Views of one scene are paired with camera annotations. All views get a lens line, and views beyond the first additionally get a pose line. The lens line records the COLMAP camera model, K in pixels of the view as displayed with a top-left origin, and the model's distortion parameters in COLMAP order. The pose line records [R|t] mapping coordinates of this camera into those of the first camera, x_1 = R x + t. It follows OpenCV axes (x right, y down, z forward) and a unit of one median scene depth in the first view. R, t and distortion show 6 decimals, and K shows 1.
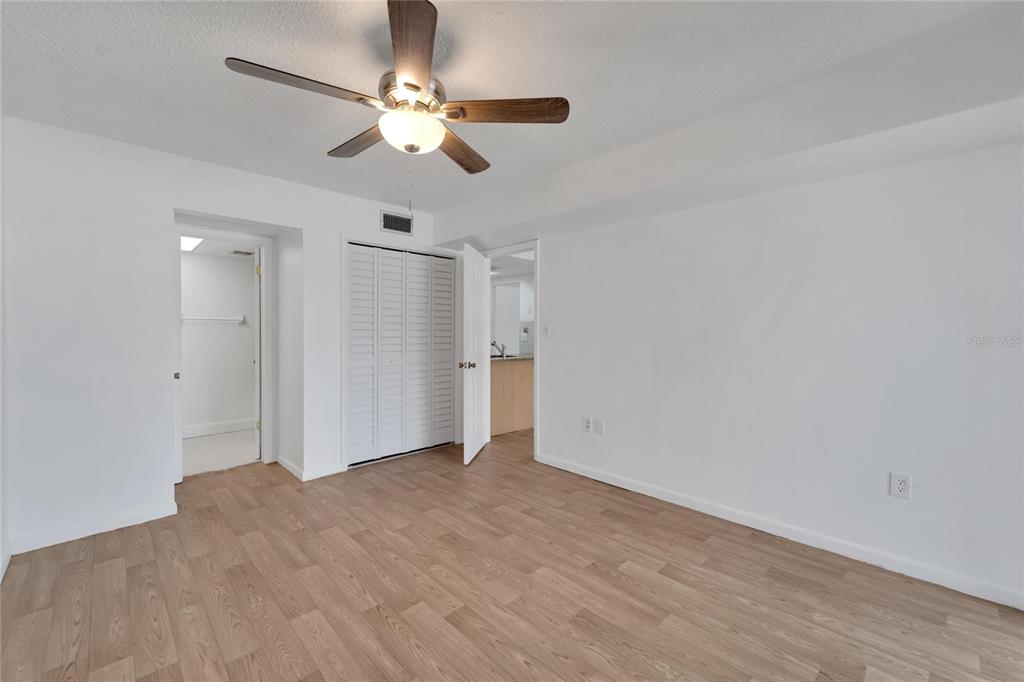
lens RADIAL K [[416.3, 0, 508.8], [0, 416.3, 336.9], [0, 0, 1]] dist [0.001591, -0.000637]
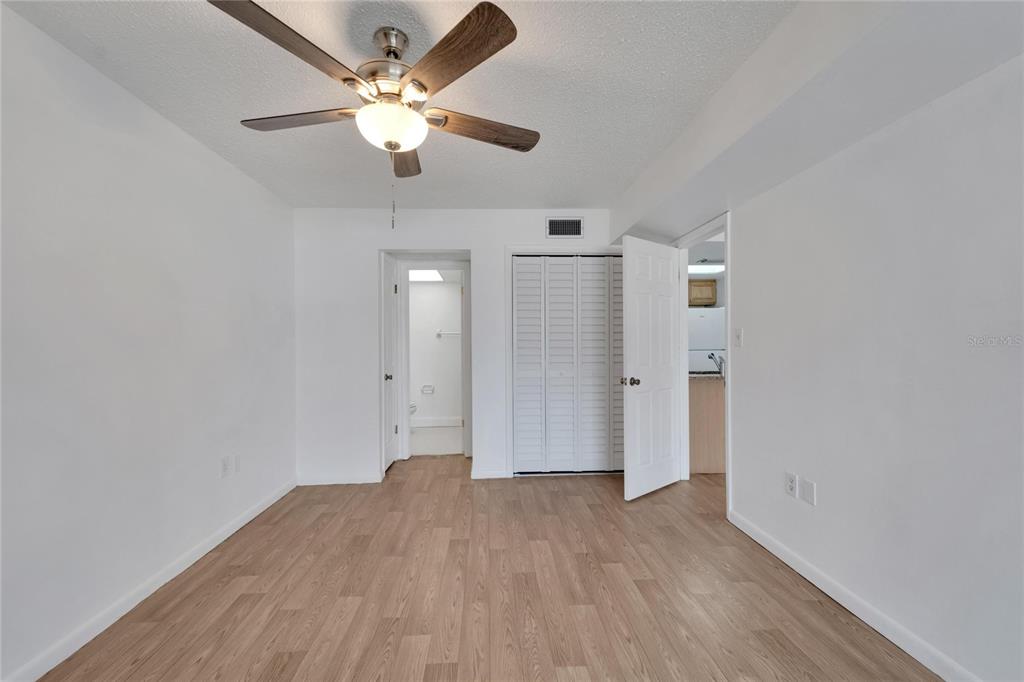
lens RADIAL K [[413.8, 0, 504.9], [0, 413.8, 344.7], [0, 0, 1]] dist [0.000850, -0.000387]
pose [[0.744272, -0.003980, -0.667865, 0.325089], [-0.002468, 0.999959, -0.008710, 0.003135], [0.667872, 0.008131, 0.744231, 0.265106]]
